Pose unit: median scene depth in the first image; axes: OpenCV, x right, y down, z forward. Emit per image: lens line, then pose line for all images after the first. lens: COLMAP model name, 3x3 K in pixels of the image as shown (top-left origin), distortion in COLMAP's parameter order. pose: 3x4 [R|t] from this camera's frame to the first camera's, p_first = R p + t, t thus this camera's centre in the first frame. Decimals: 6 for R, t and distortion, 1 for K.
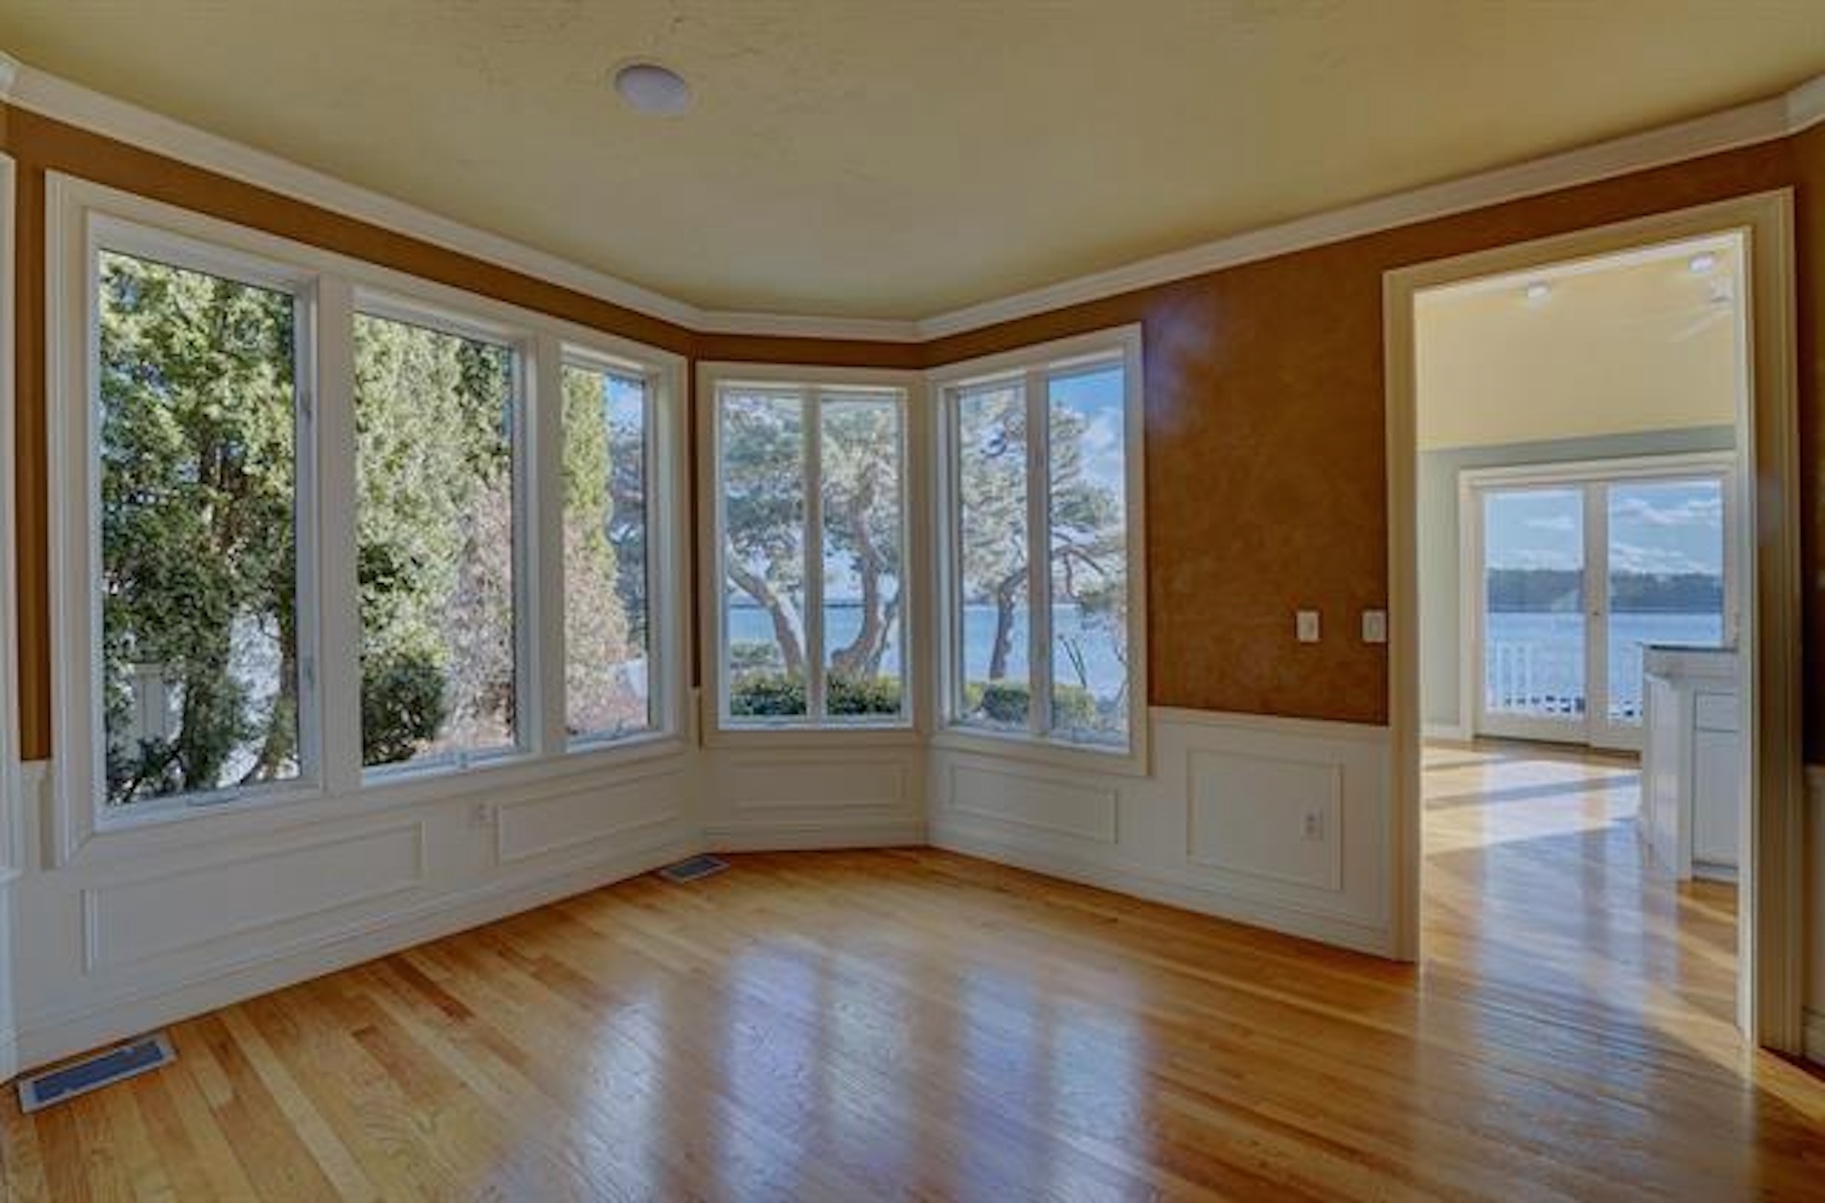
lens RADIAL K [[763.8, 0, 883.3], [0, 763.8, 618.4], [0, 0, 1]] dist [-0.032858, 0.006556]
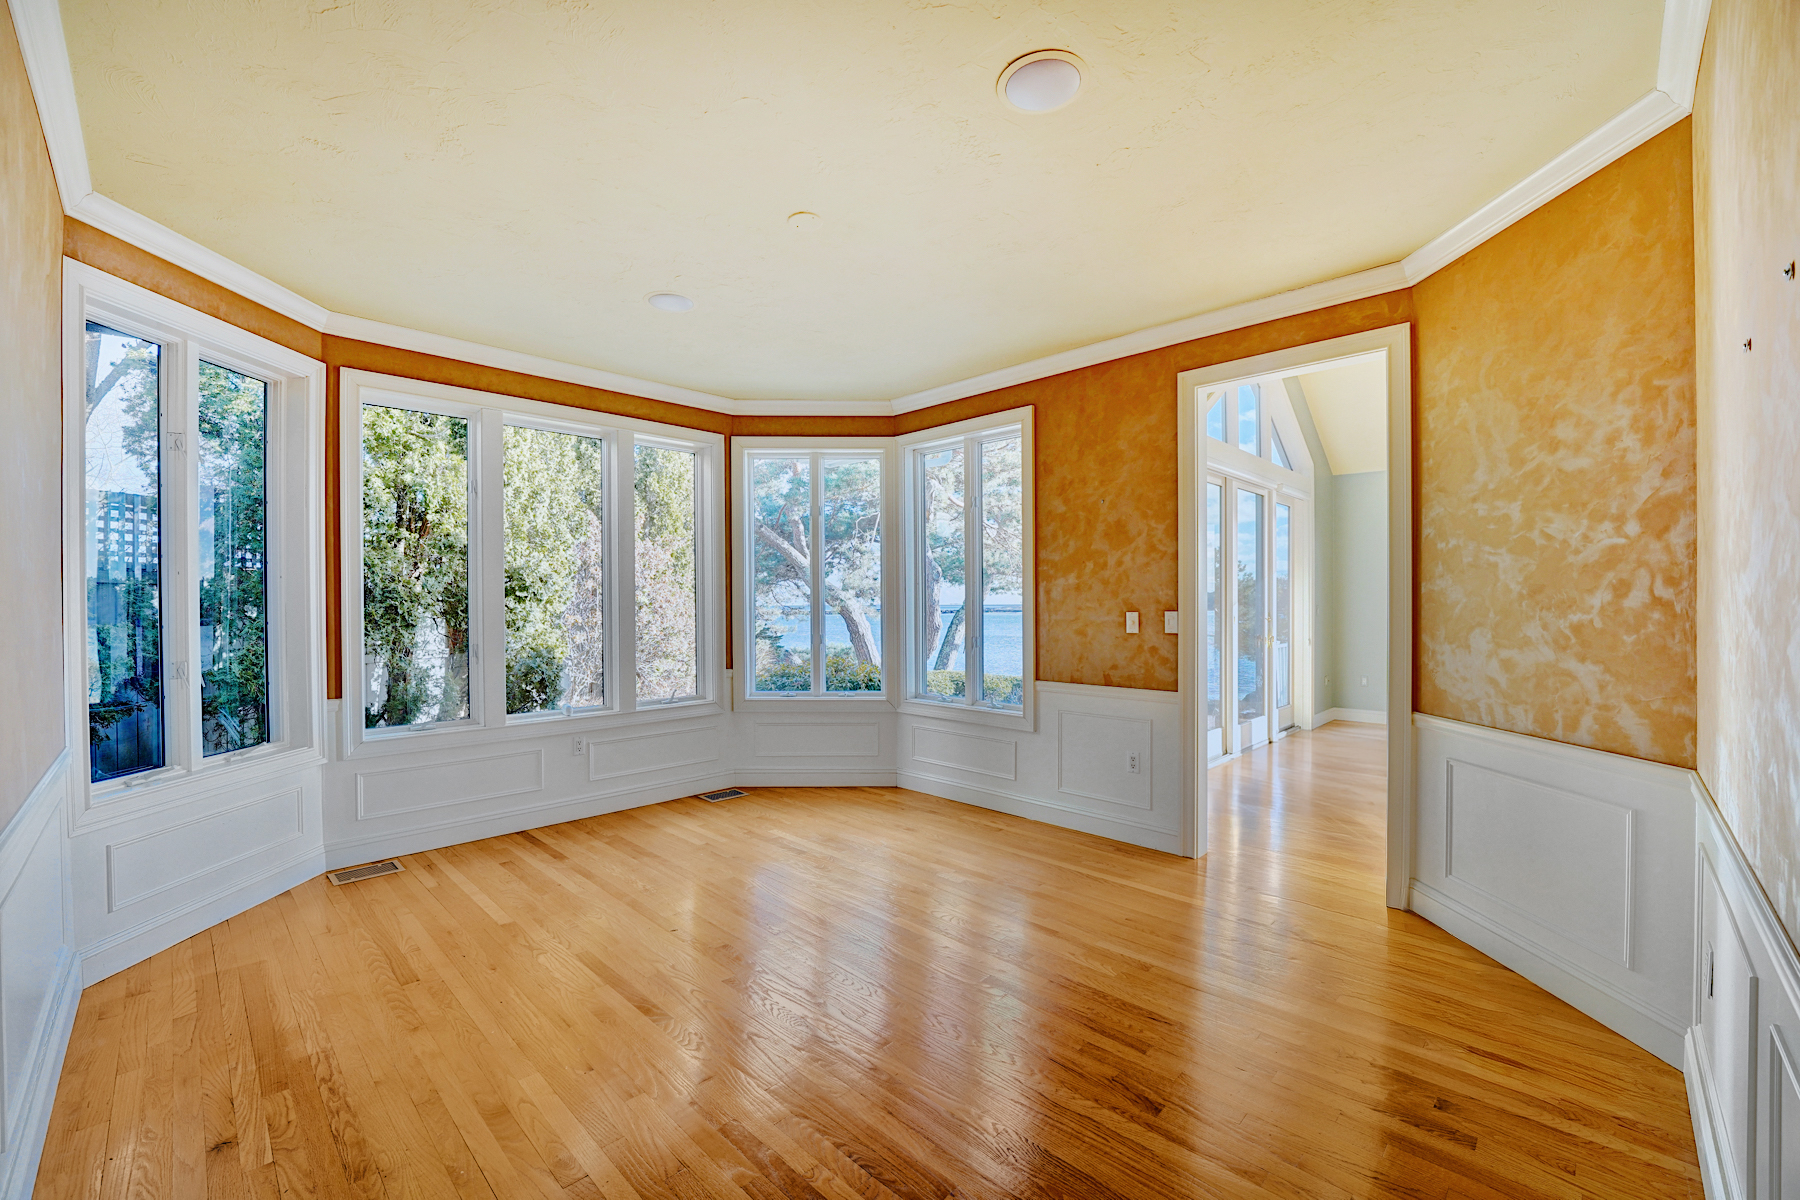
lens RADIAL K [[730.3, 0, 897.1], [0, 730.3, 609.6], [0, 0, 1]] dist [-0.022823, 0.000688]
pose [[0.994240, -0.006192, -0.106996, 0.209257], [0.004154, 0.999806, -0.019258, 0.007880], [0.107095, 0.018703, 0.994073, -0.312546]]
